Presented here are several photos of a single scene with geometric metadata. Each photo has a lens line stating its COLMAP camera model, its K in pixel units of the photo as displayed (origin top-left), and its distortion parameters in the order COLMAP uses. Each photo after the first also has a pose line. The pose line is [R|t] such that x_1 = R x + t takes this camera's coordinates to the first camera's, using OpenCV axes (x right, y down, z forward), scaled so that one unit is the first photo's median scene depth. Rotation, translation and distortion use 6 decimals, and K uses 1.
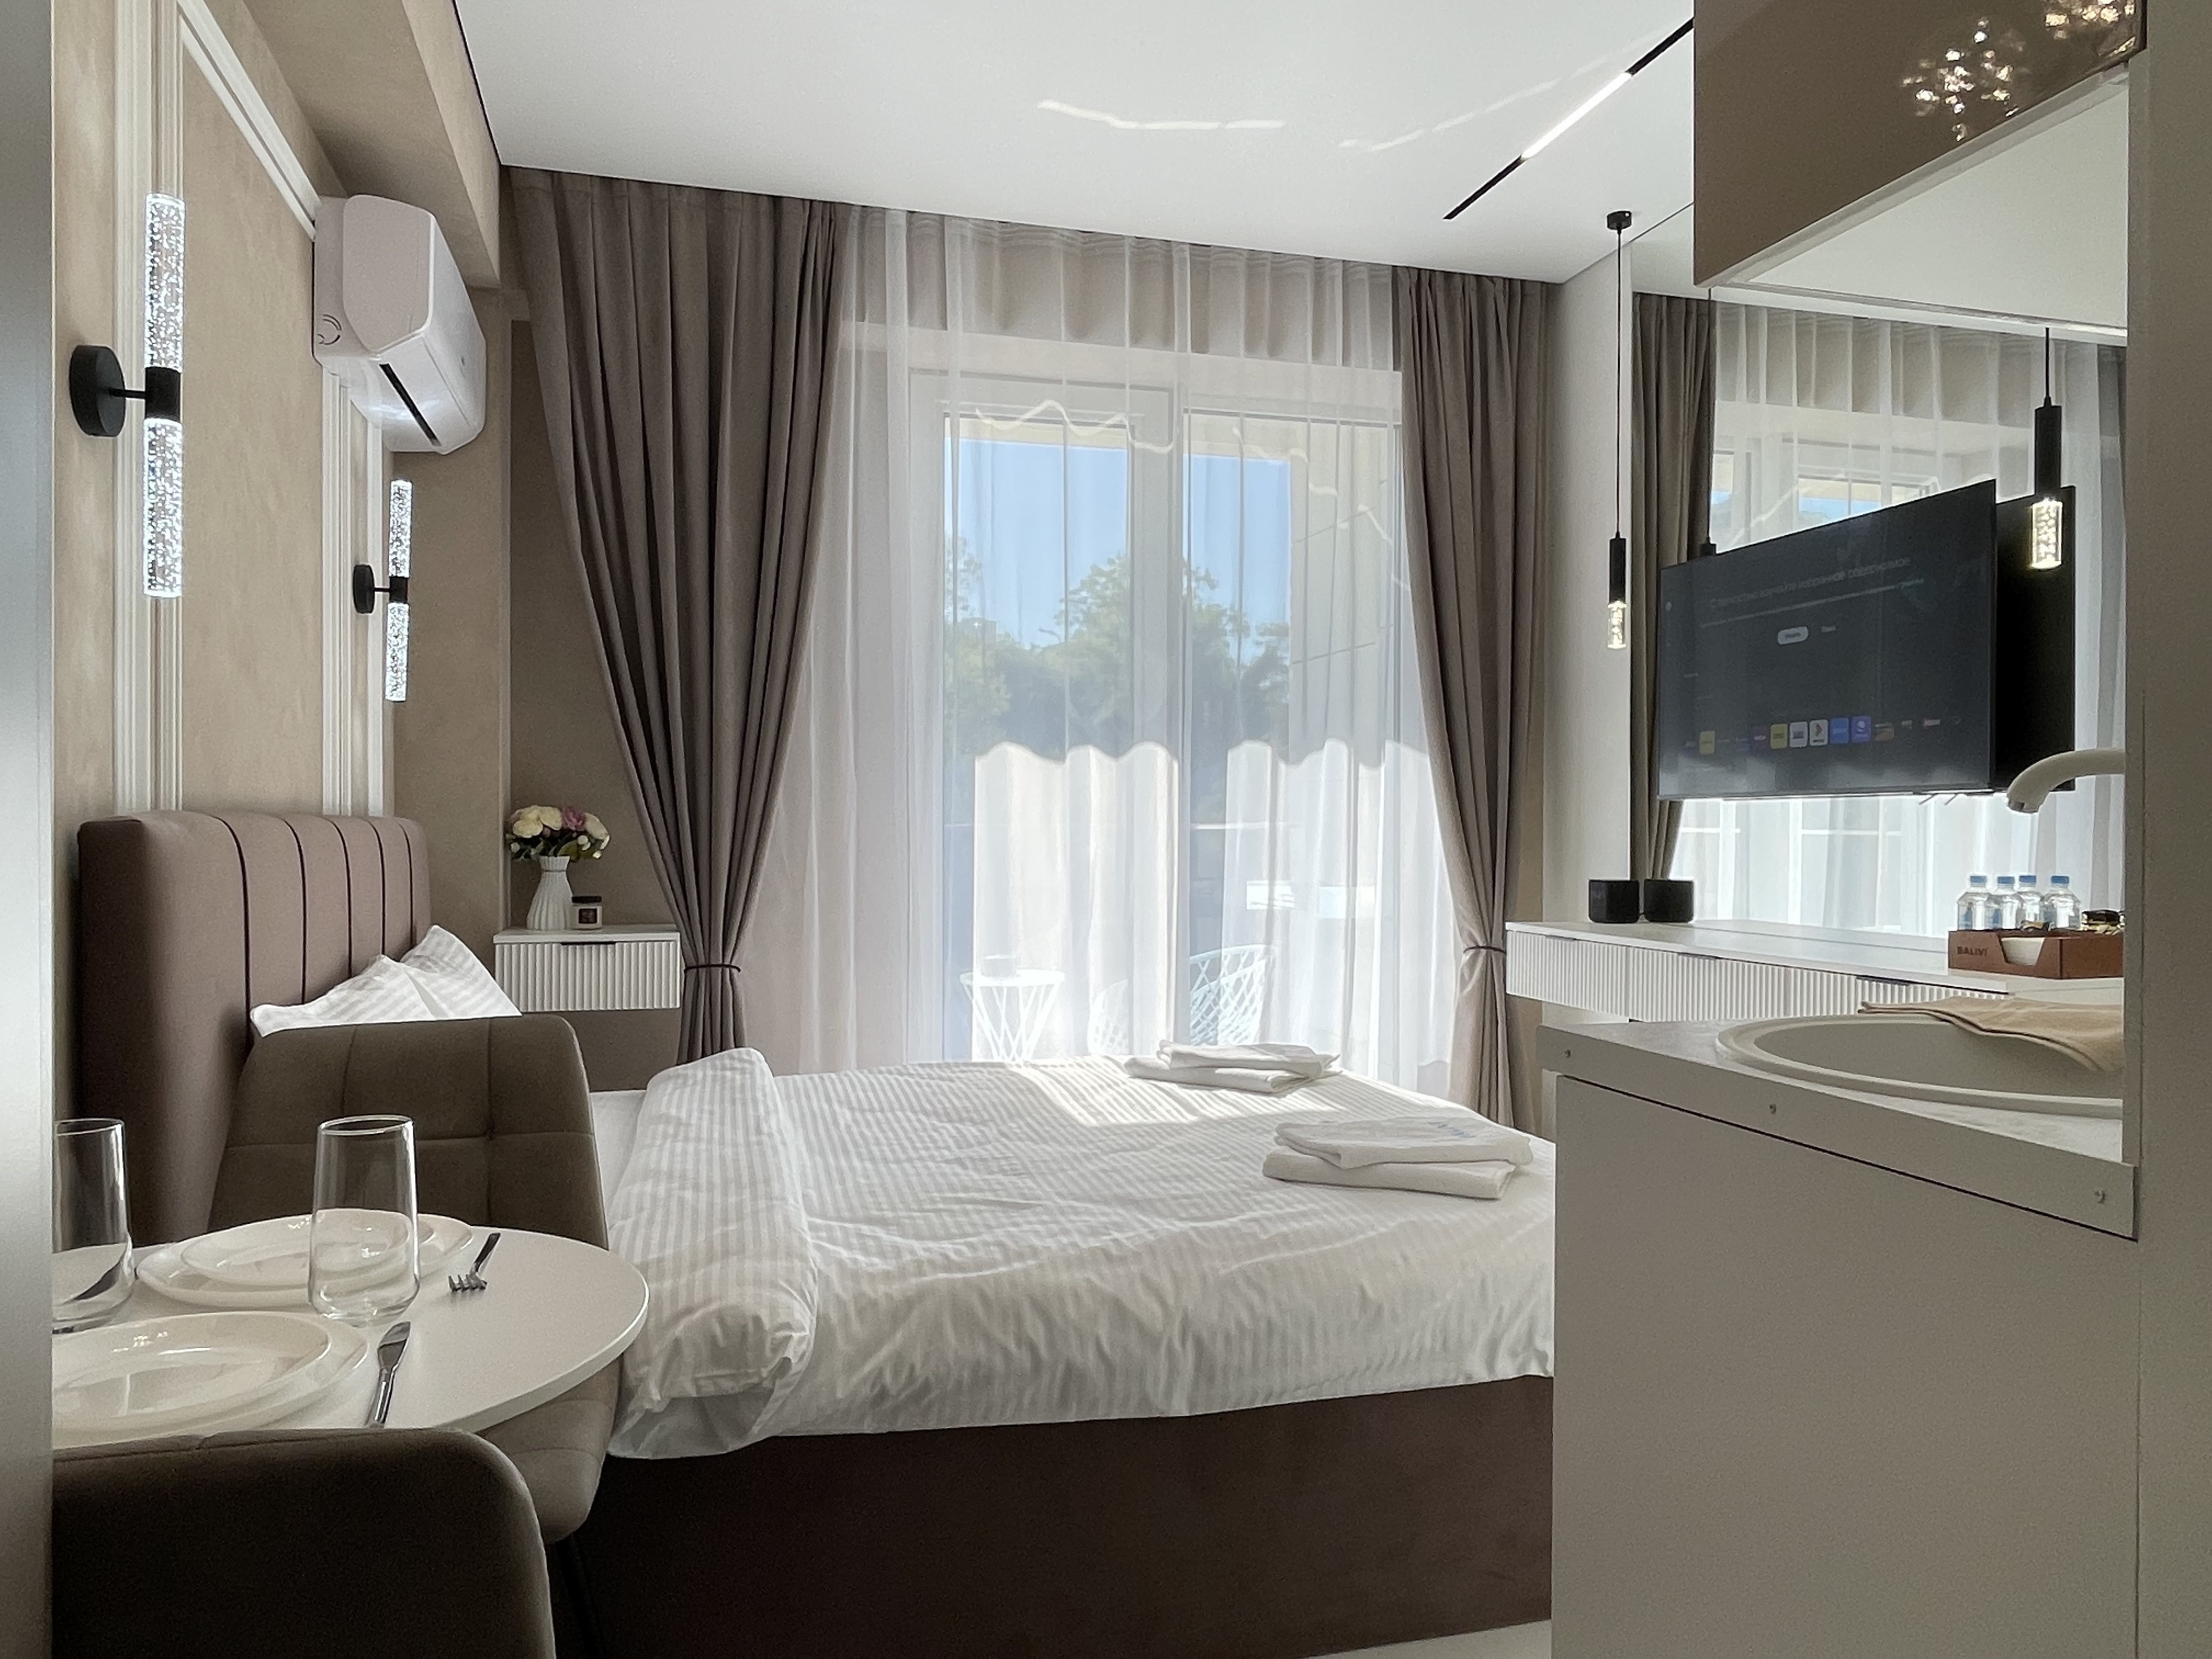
lens RADIAL K [[1520.2, 0, 1100.0], [0, 1520.2, 826.1], [0, 0, 1]] dist [-0.001824, -0.017406]
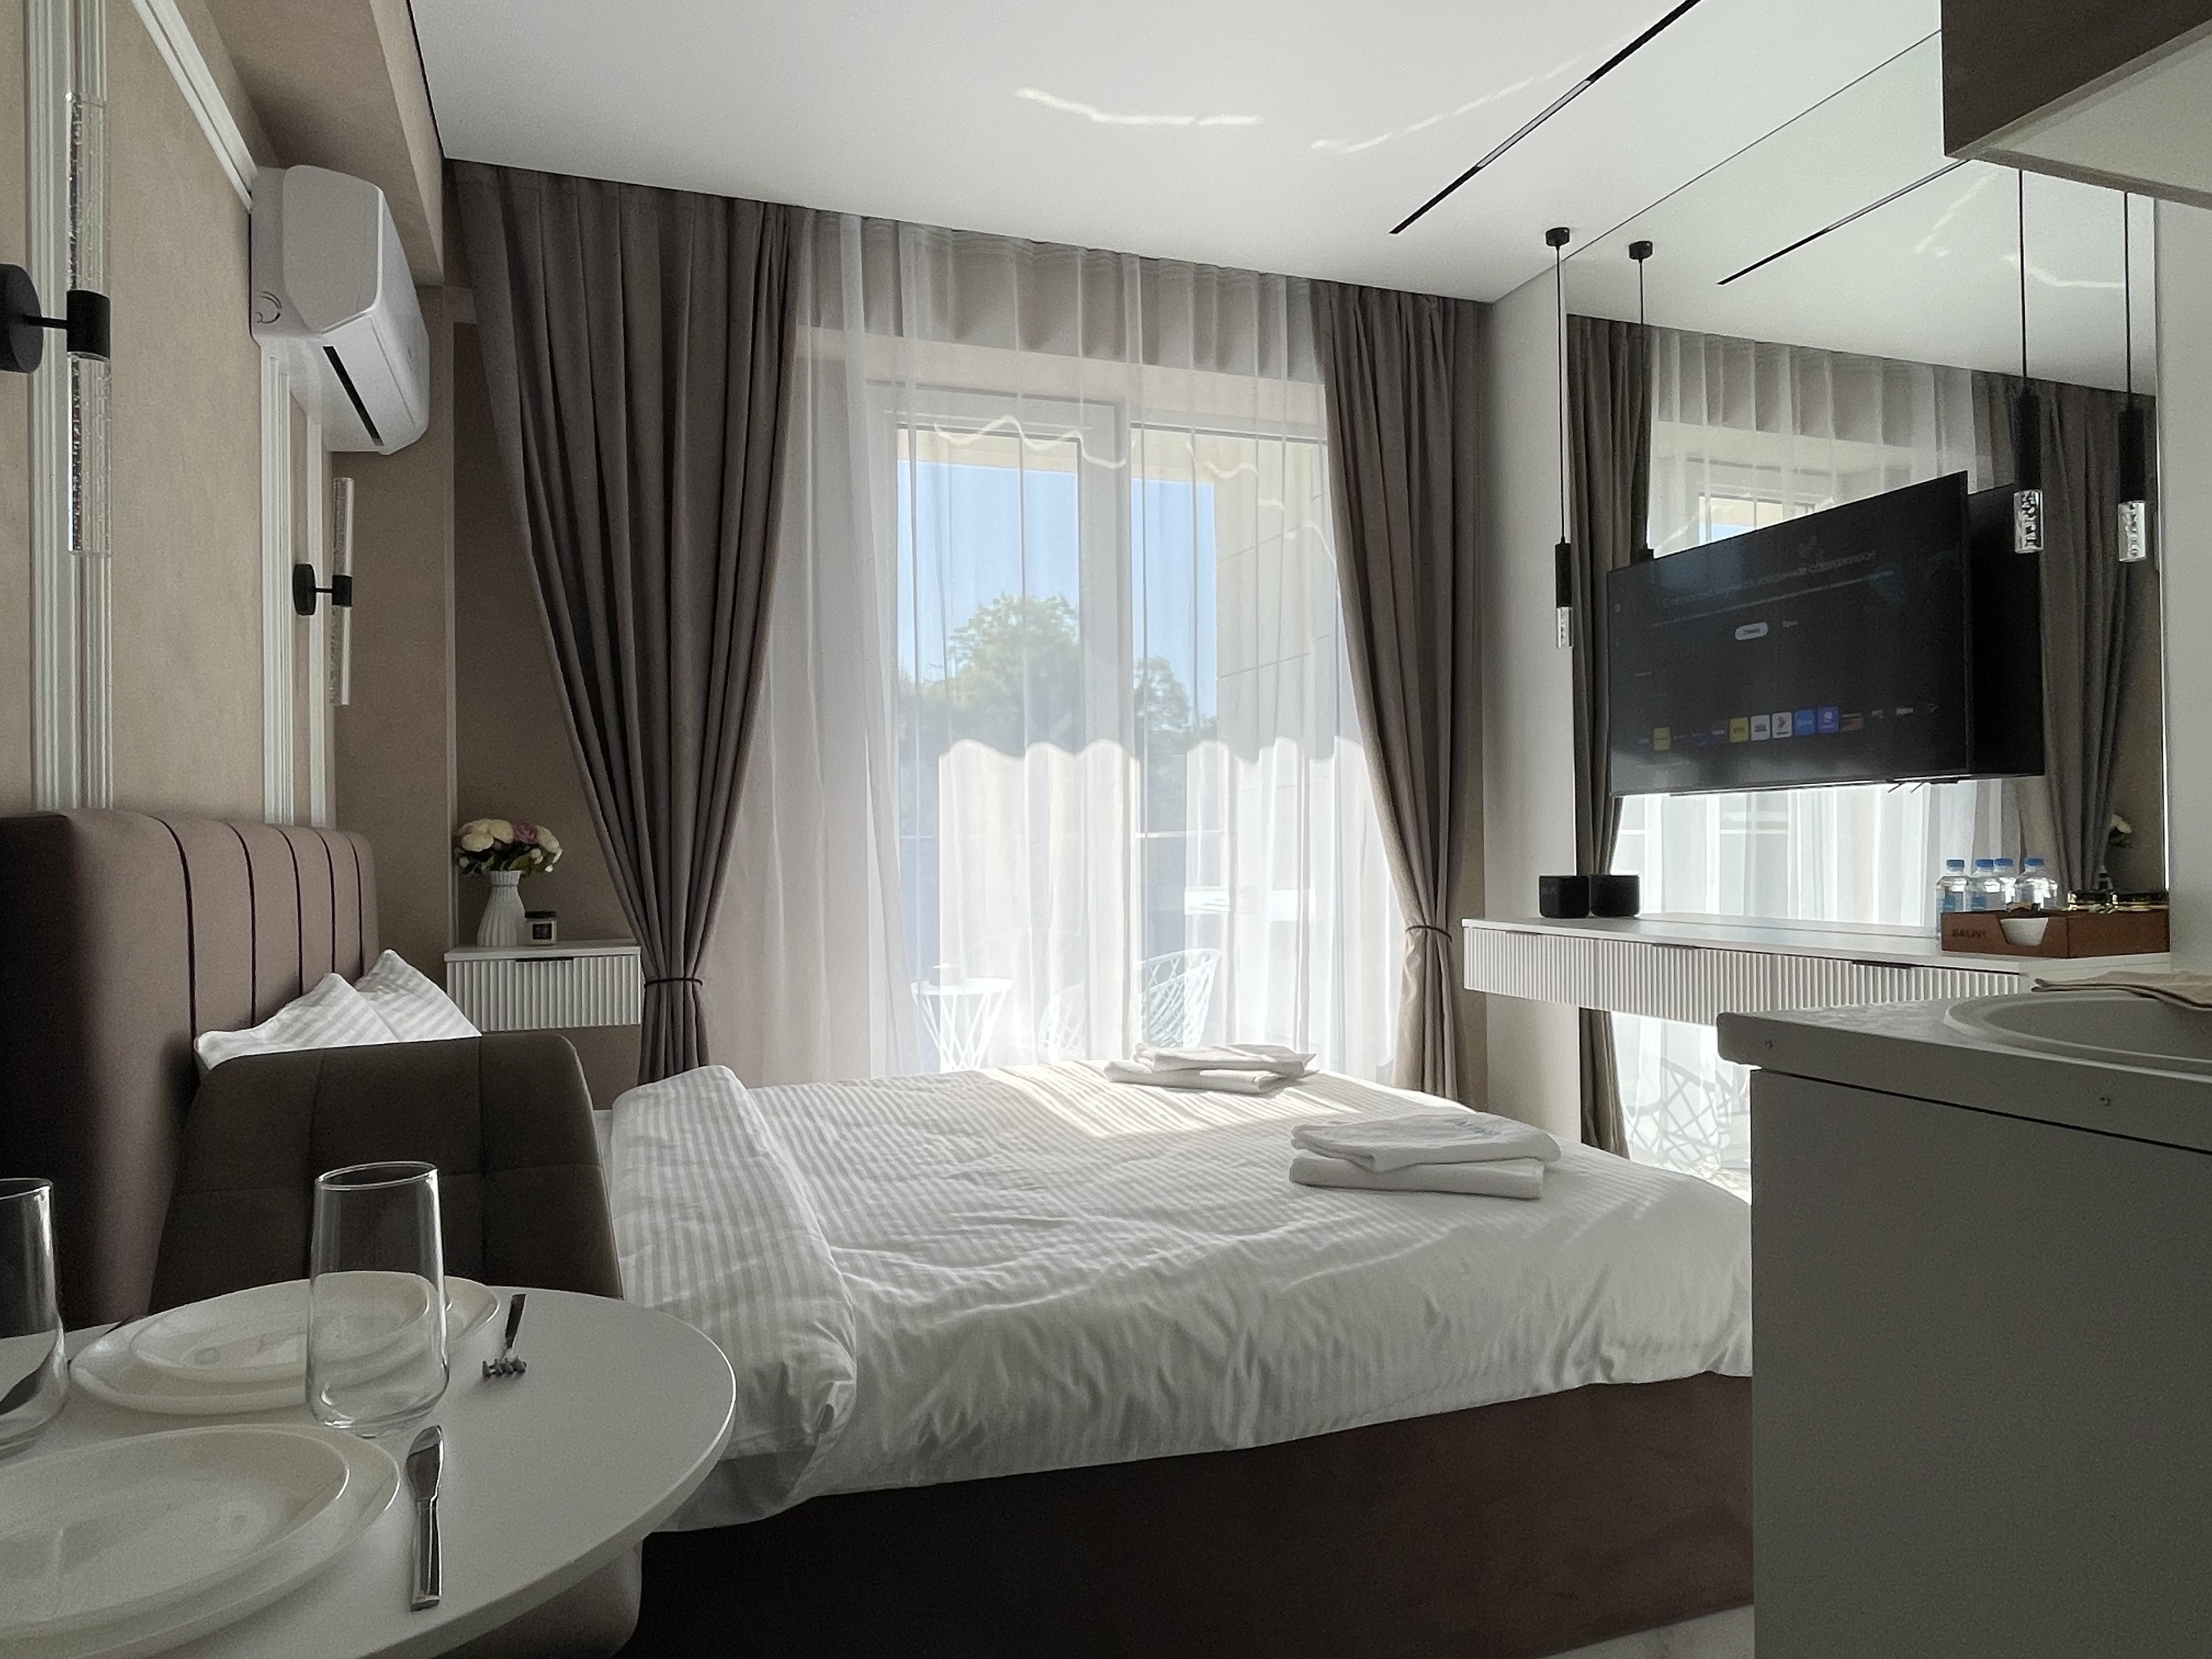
lens RADIAL K [[1414.8, 0, 1096.8], [0, 1414.8, 825.6], [0, 0, 1]] dist [-0.010287, 0.001891]
pose [[0.997171, -0.015570, 0.073541, -0.062172], [0.016604, 0.999771, -0.013472, 0.012110], [-0.073314, 0.014655, 0.997201, 0.092284]]
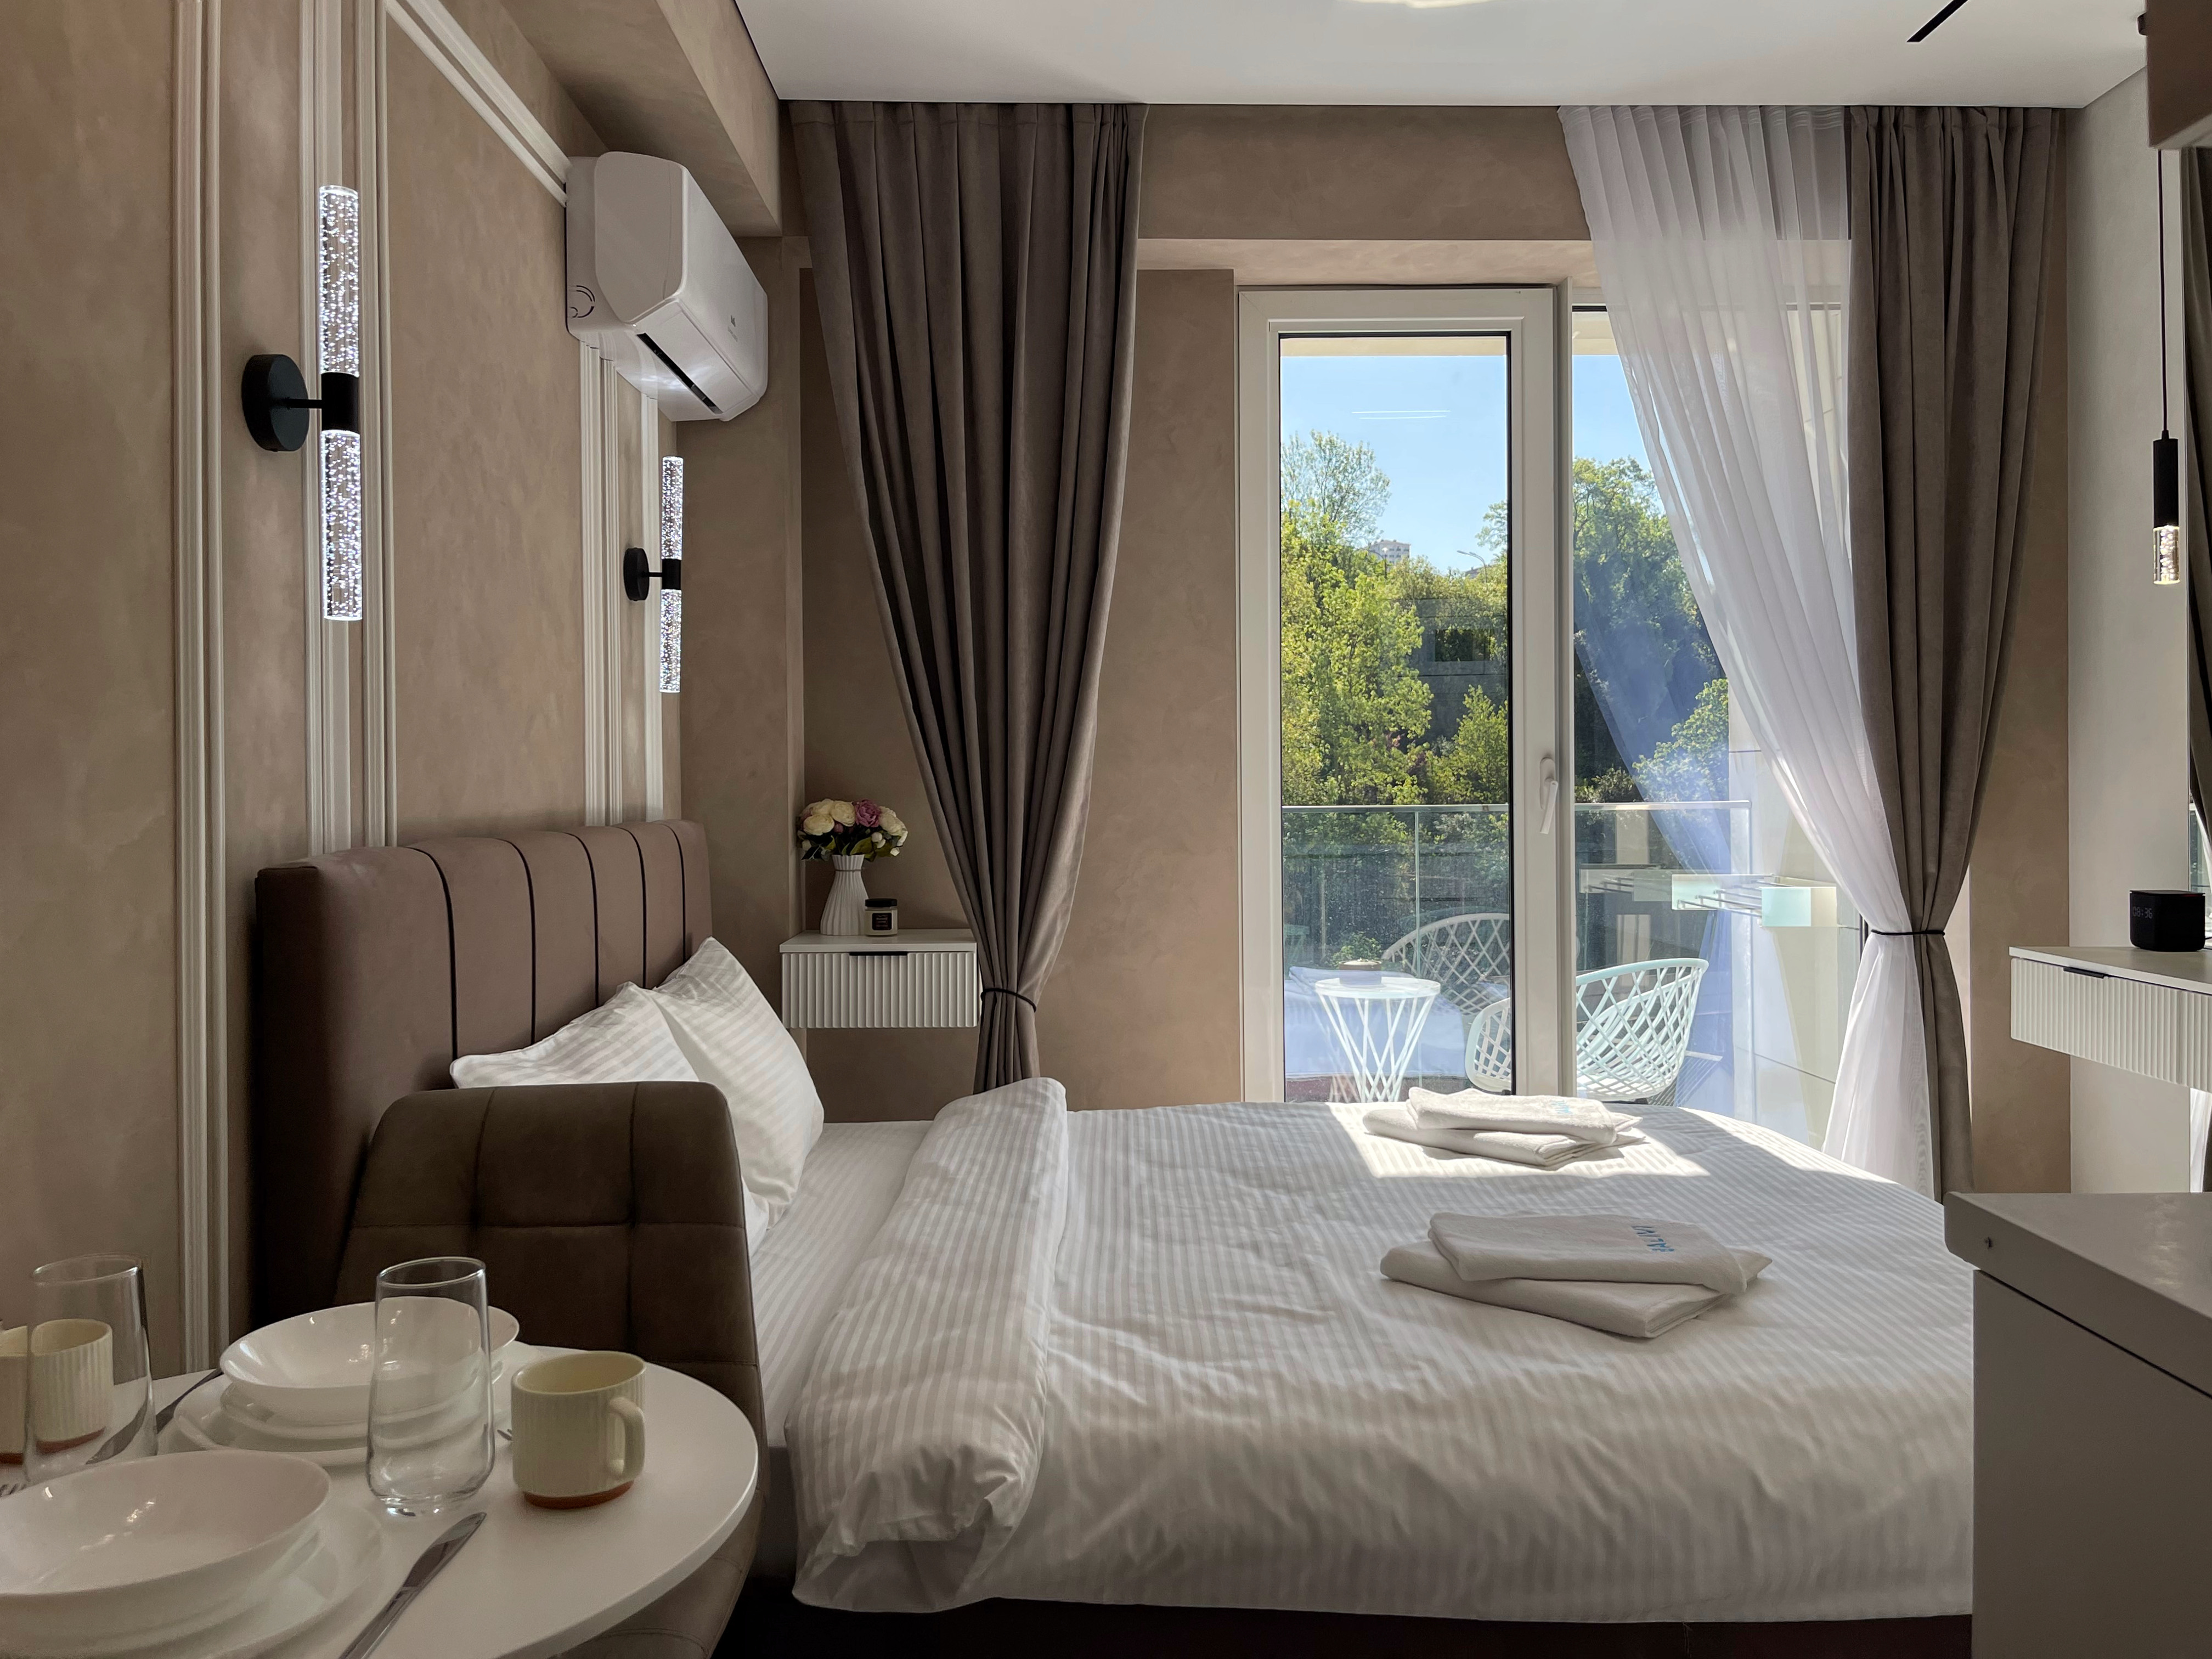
lens RADIAL K [[1705.9, 0, 1070.7], [0, 1705.9, 785.6], [0, 0, 1]] dist [0.030564, -0.055403]
pose [[0.966023, -0.005408, -0.258400, 0.045018], [0.005638, 0.999984, 0.000150, -0.027631], [0.258395, -0.001602, 0.966038, 0.059415]]
